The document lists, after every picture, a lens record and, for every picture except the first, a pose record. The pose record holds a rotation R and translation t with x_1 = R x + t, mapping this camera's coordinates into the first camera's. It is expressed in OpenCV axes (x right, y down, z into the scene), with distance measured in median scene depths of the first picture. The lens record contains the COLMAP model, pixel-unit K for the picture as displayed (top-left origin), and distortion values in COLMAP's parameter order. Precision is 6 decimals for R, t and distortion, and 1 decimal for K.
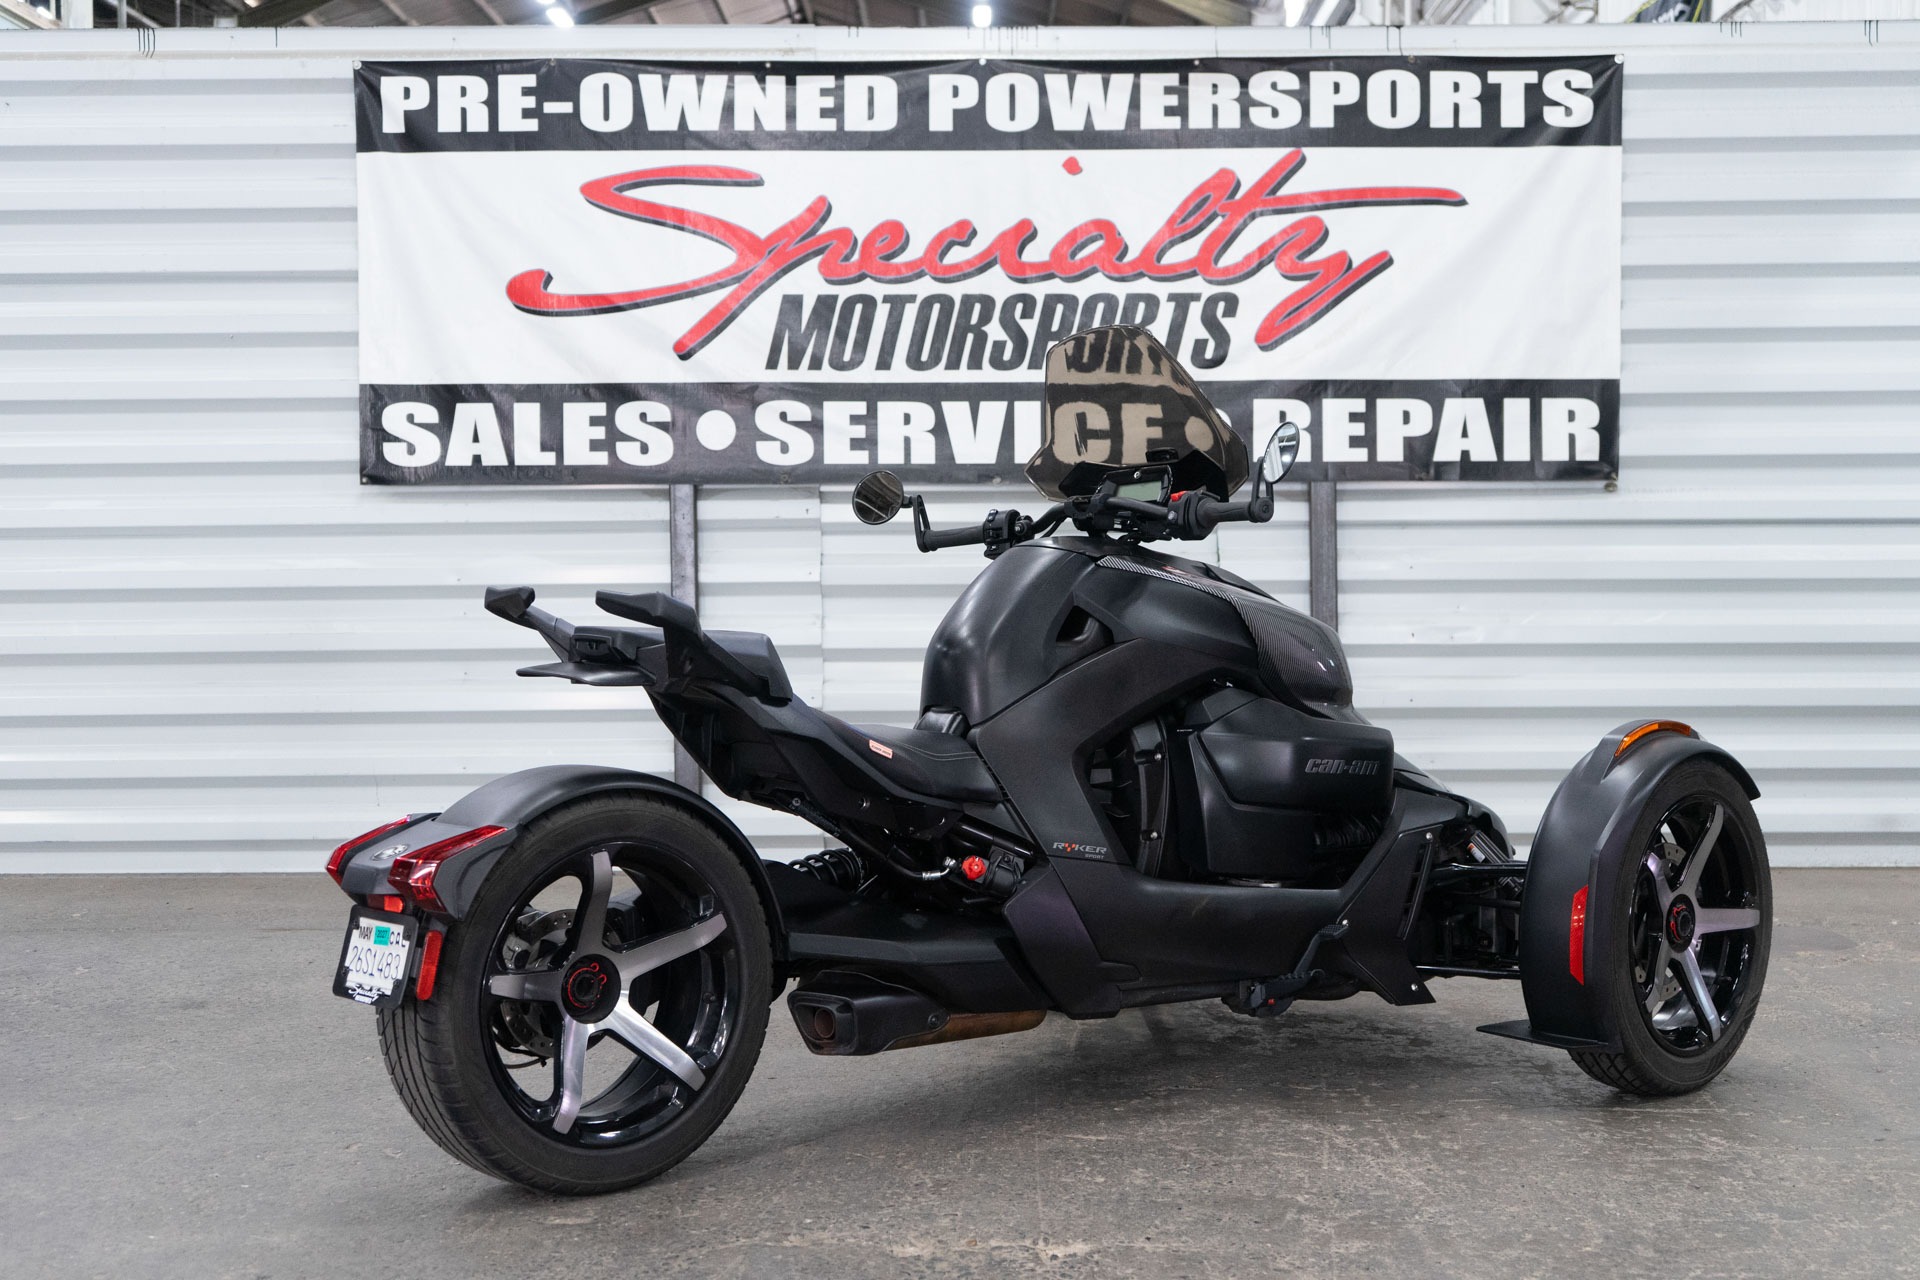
lens RADIAL K [[2537.8, 0, 960.0], [0, 2537.8, 640.0], [0, 0, 1]] dist [0.011657, 0.026503]
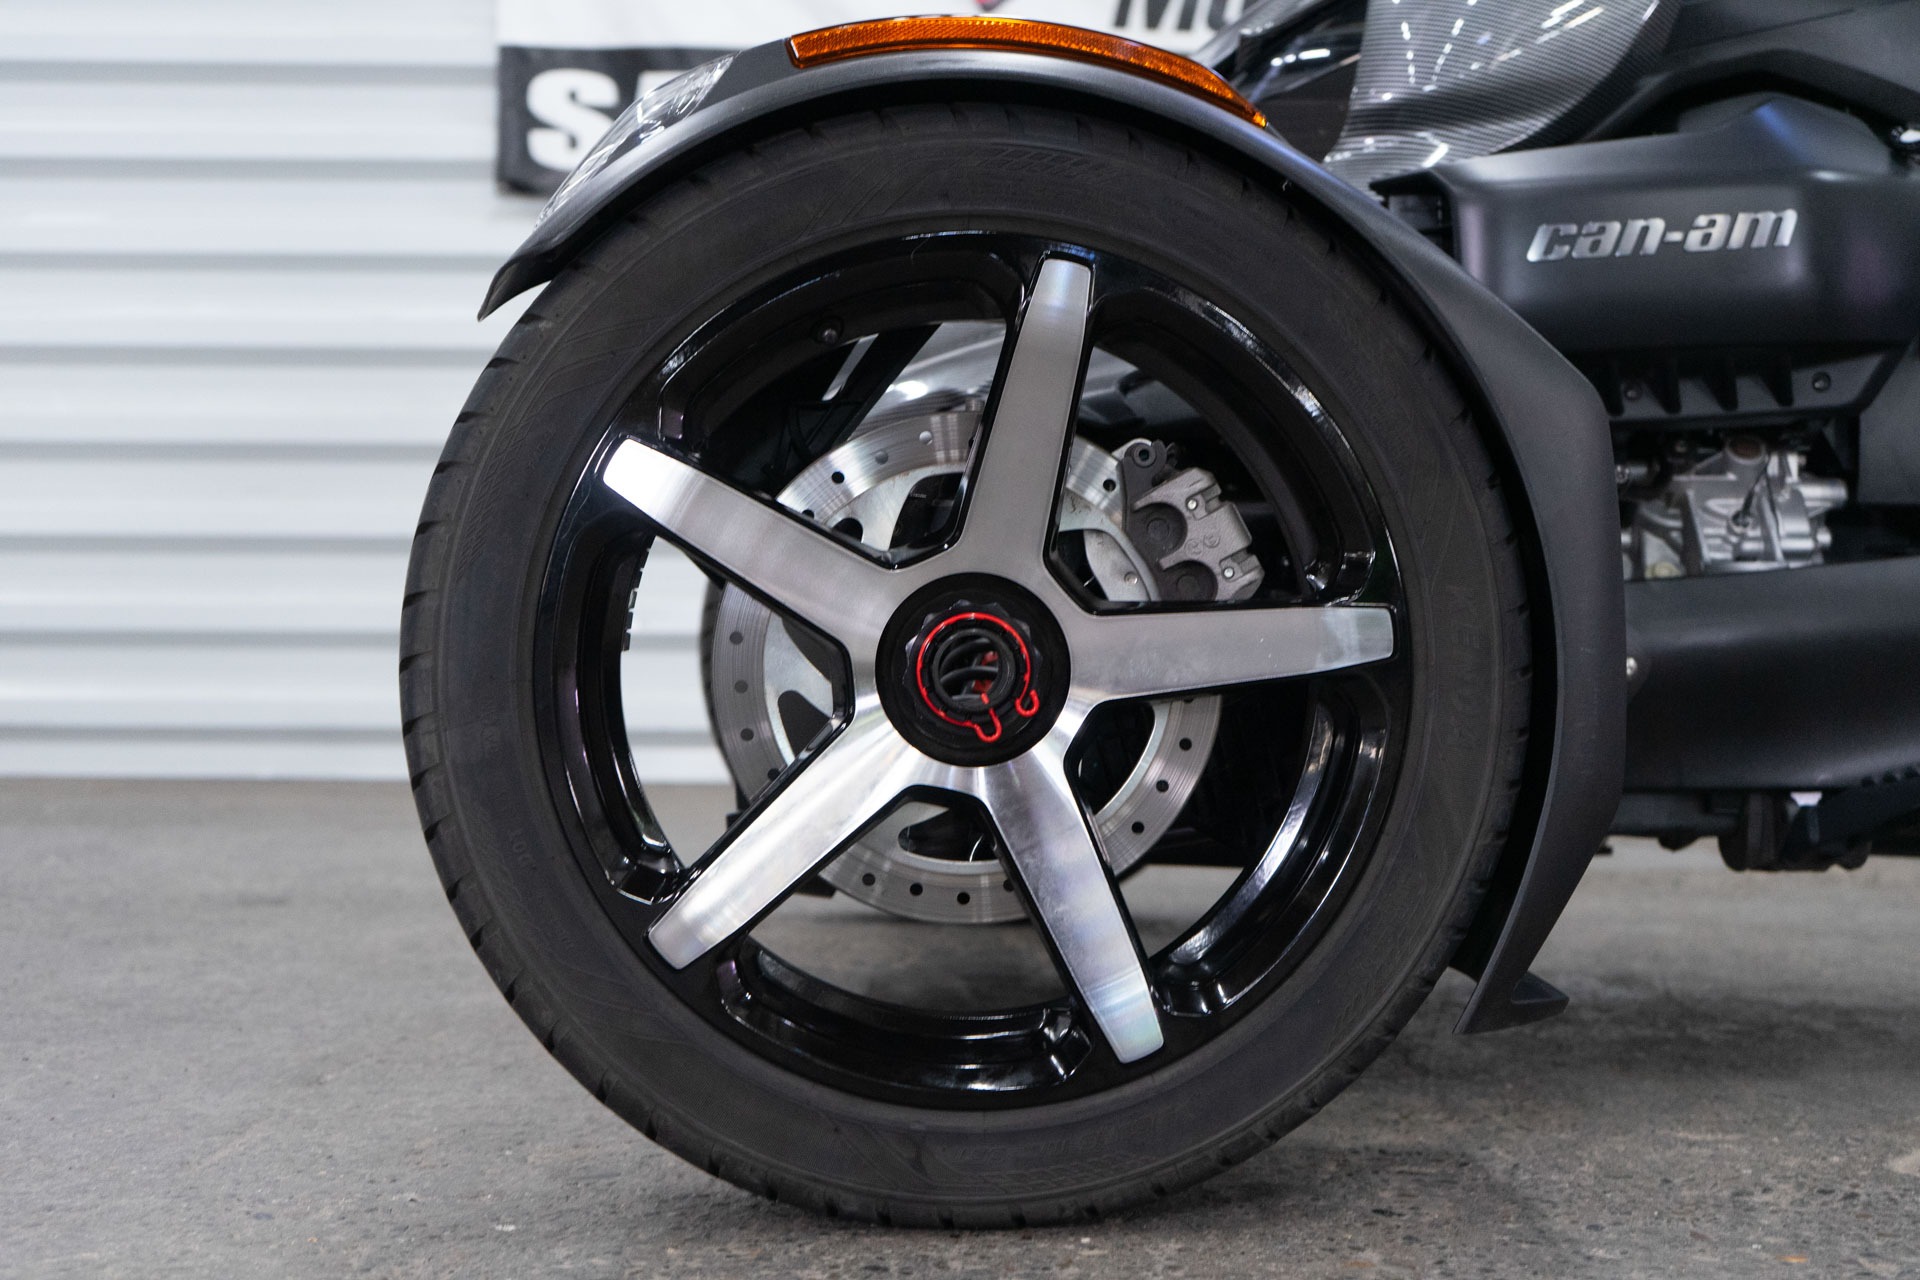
lens RADIAL K [[2537.8, 0, 960.0], [0, 2537.8, 640.0], [0, 0, 1]] dist [0.011657, 0.026503]
pose [[0.999824, 0.018309, 0.004020, -0.156417], [-0.018175, 0.999350, -0.031145, 0.101537], [-0.004588, 0.031067, 0.999507, 0.458902]]
